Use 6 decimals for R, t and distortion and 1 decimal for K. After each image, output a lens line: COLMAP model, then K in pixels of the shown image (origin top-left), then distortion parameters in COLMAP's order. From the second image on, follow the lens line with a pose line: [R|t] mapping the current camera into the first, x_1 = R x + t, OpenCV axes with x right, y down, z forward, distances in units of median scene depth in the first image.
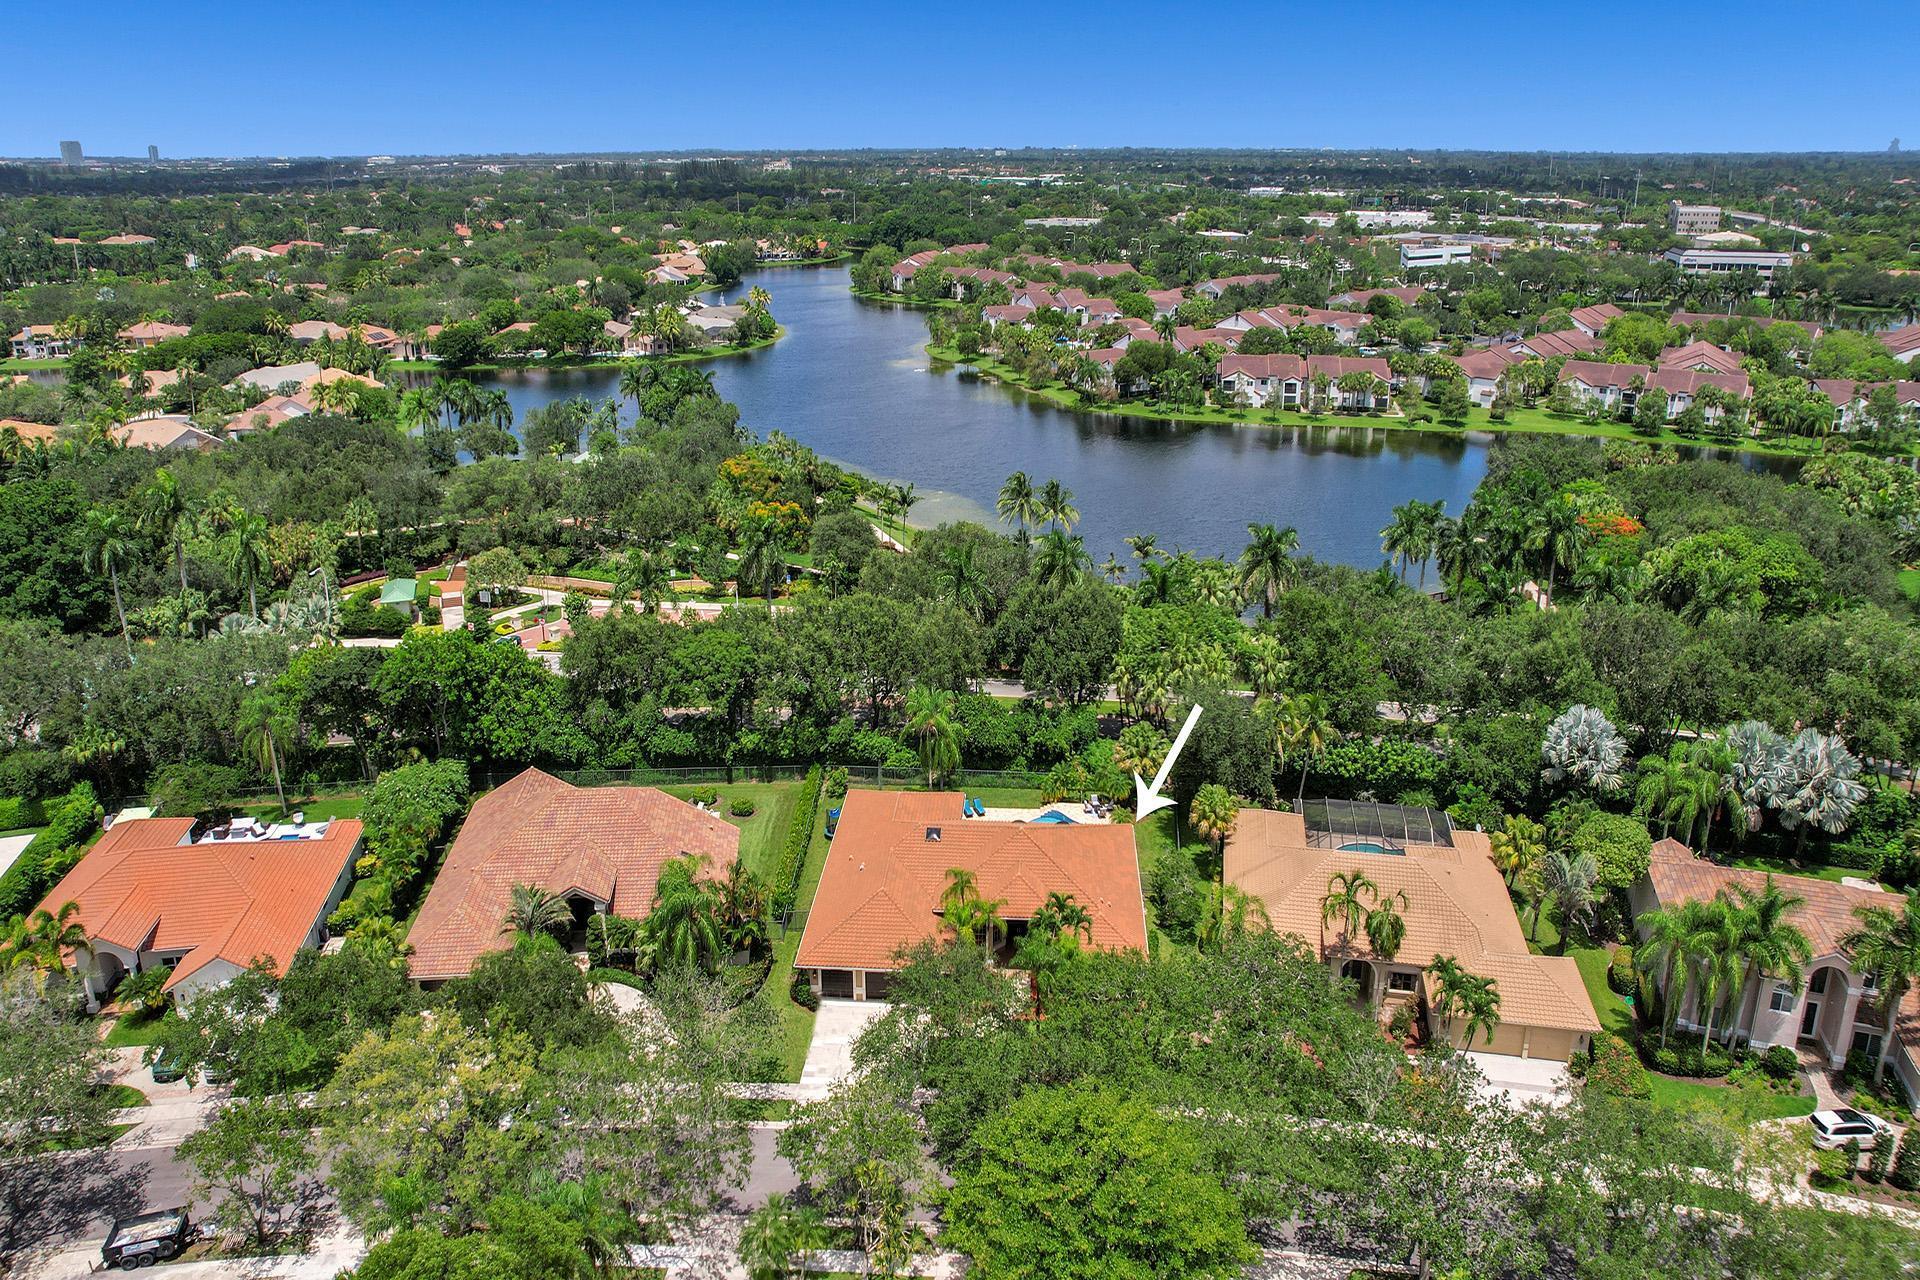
lens RADIAL K [[1267.7, 0, 920.0], [0, 1267.7, 607.6], [0, 0, 1]] dist [-0.063425, 0.043889]
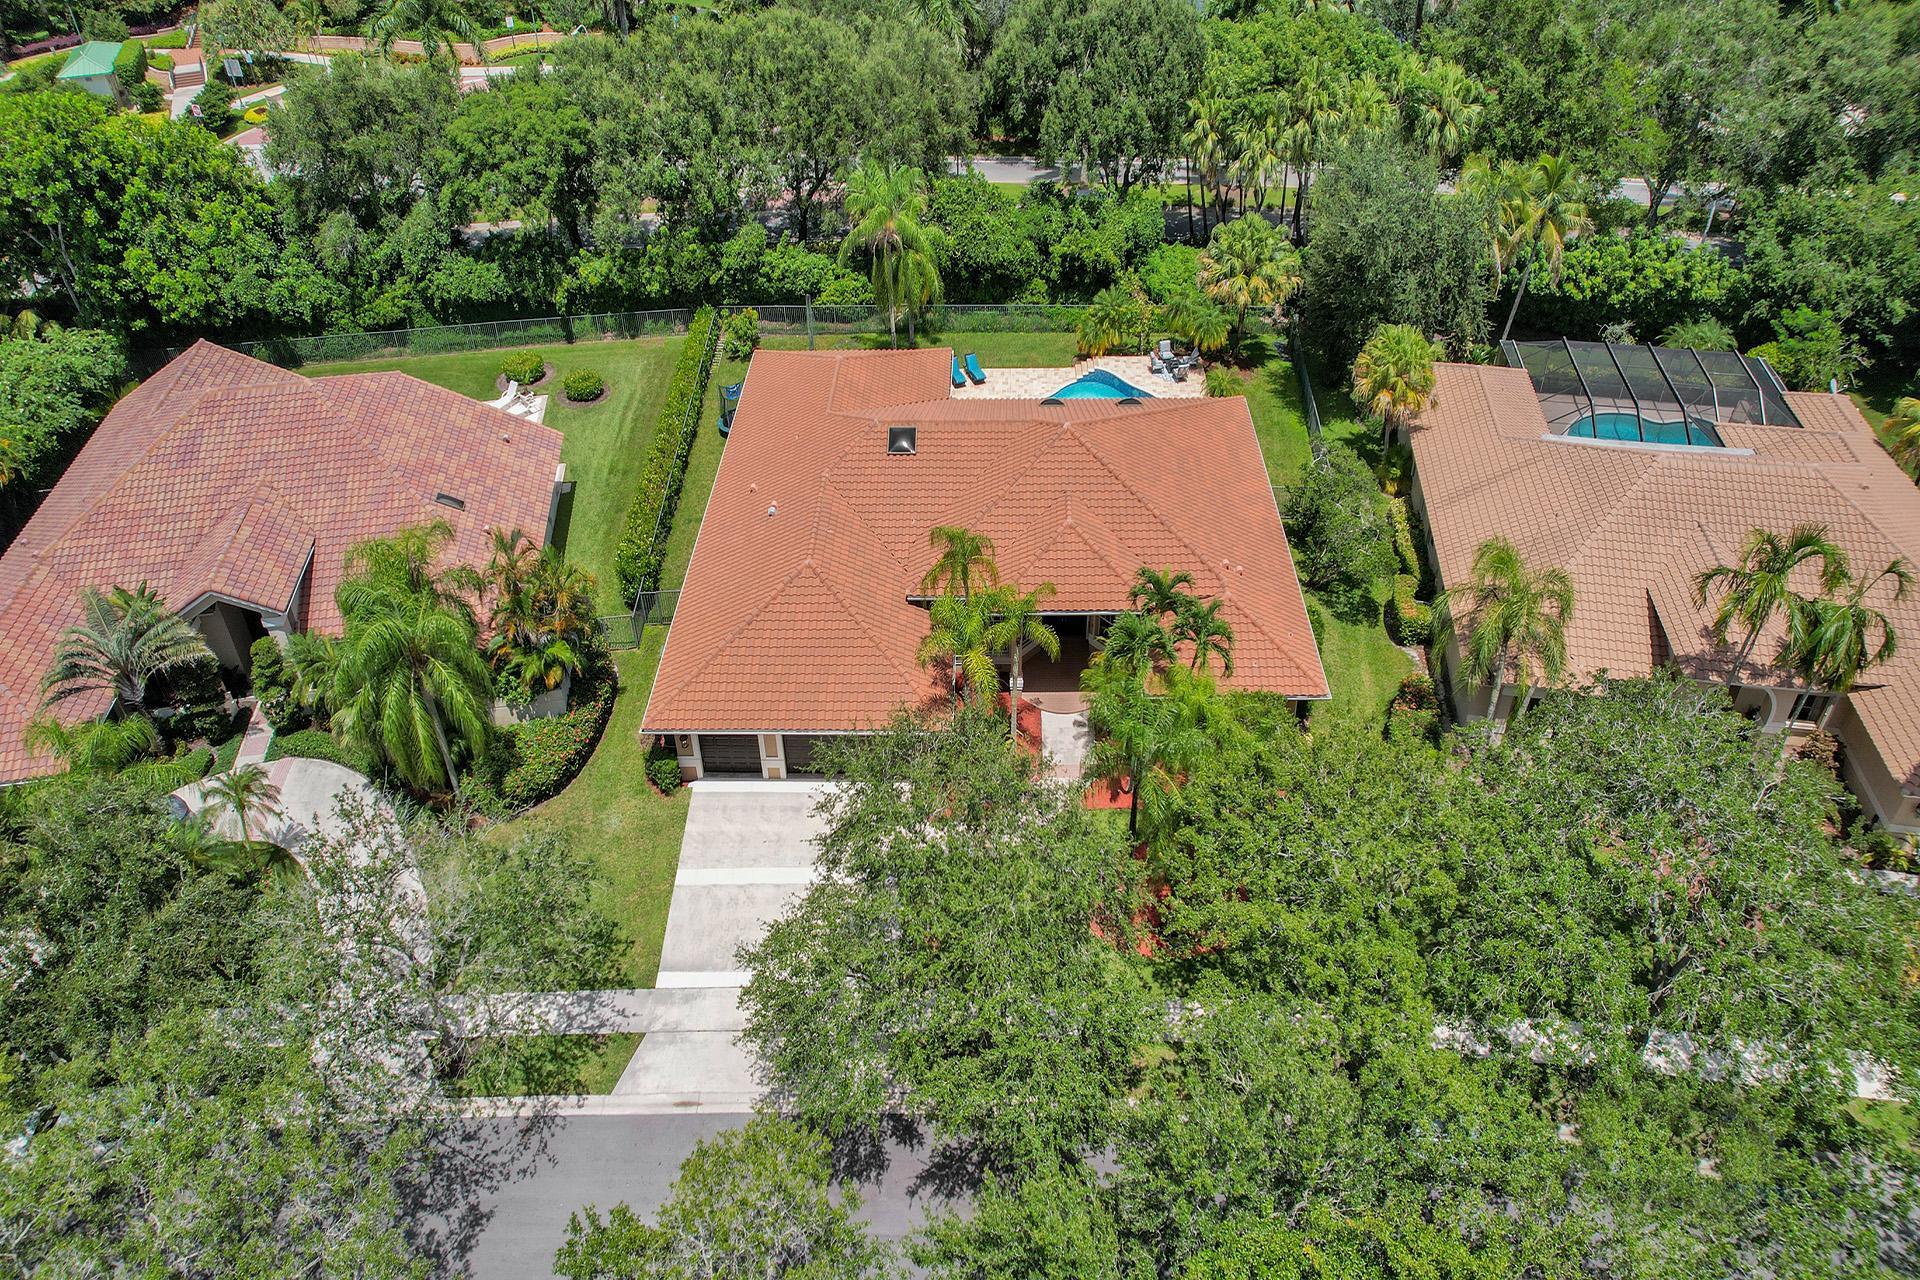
lens RADIAL K [[1221.1, 0, 934.7], [0, 1221.1, 600.4], [0, 0, 1]] dist [-0.085363, 0.084317]
pose [[0.998580, -0.046144, 0.026631, 0.006081], [0.032692, 0.925390, 0.377603, 0.038135], [-0.042068, -0.376196, 0.925584, 0.399293]]
